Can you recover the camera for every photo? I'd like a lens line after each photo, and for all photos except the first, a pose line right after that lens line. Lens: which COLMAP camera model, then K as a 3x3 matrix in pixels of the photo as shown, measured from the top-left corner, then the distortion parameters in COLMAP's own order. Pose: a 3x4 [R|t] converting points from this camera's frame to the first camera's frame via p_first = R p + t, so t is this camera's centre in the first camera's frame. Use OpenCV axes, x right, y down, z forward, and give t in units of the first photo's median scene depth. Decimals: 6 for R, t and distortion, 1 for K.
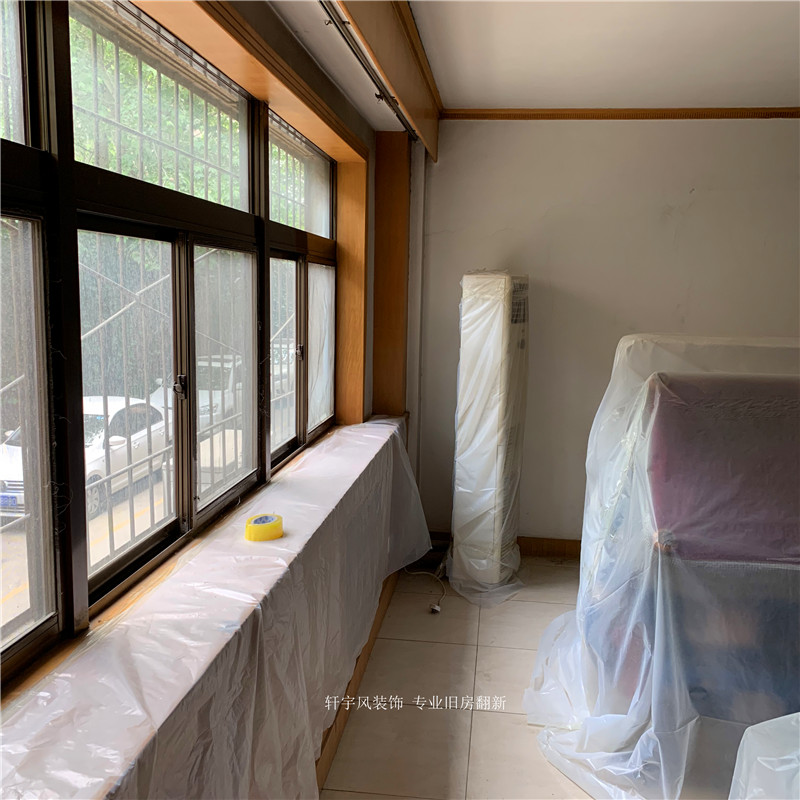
lens RADIAL K [[796.5, 0, 400.0], [0, 796.5, 400.0], [0, 0, 1]] dist [0.138590, -0.000068]
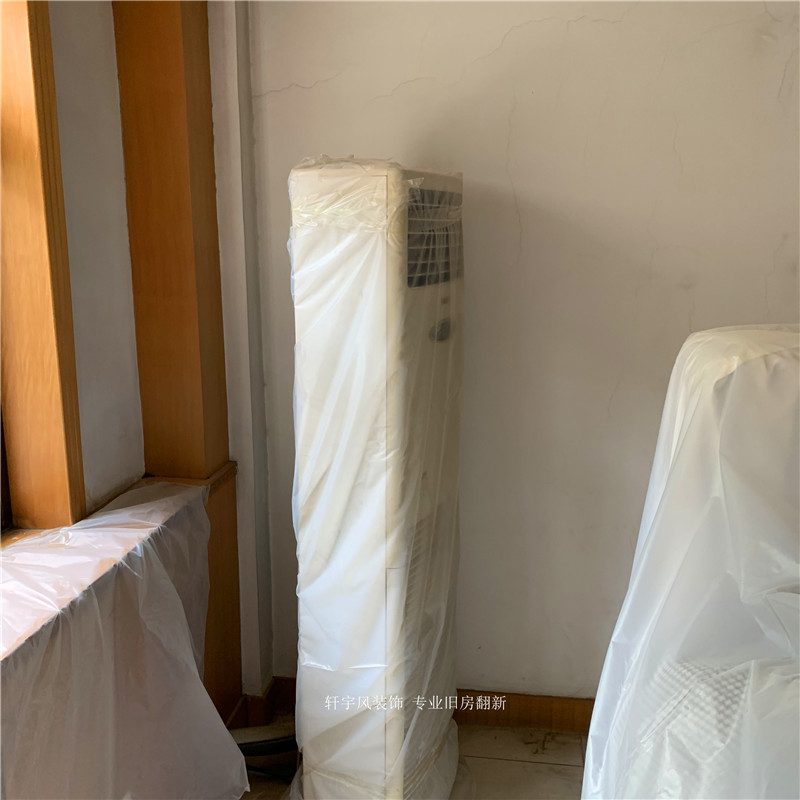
lens RADIAL K [[805.4, 0, 400.0], [0, 805.4, 400.0], [0, 0, 1]] dist [0.036350, -0.000797]
pose [[0.999677, -0.019579, -0.016197, 0.138473], [0.020775, 0.996787, 0.077351, -0.068411], [0.014631, -0.077662, 0.996872, 0.568656]]
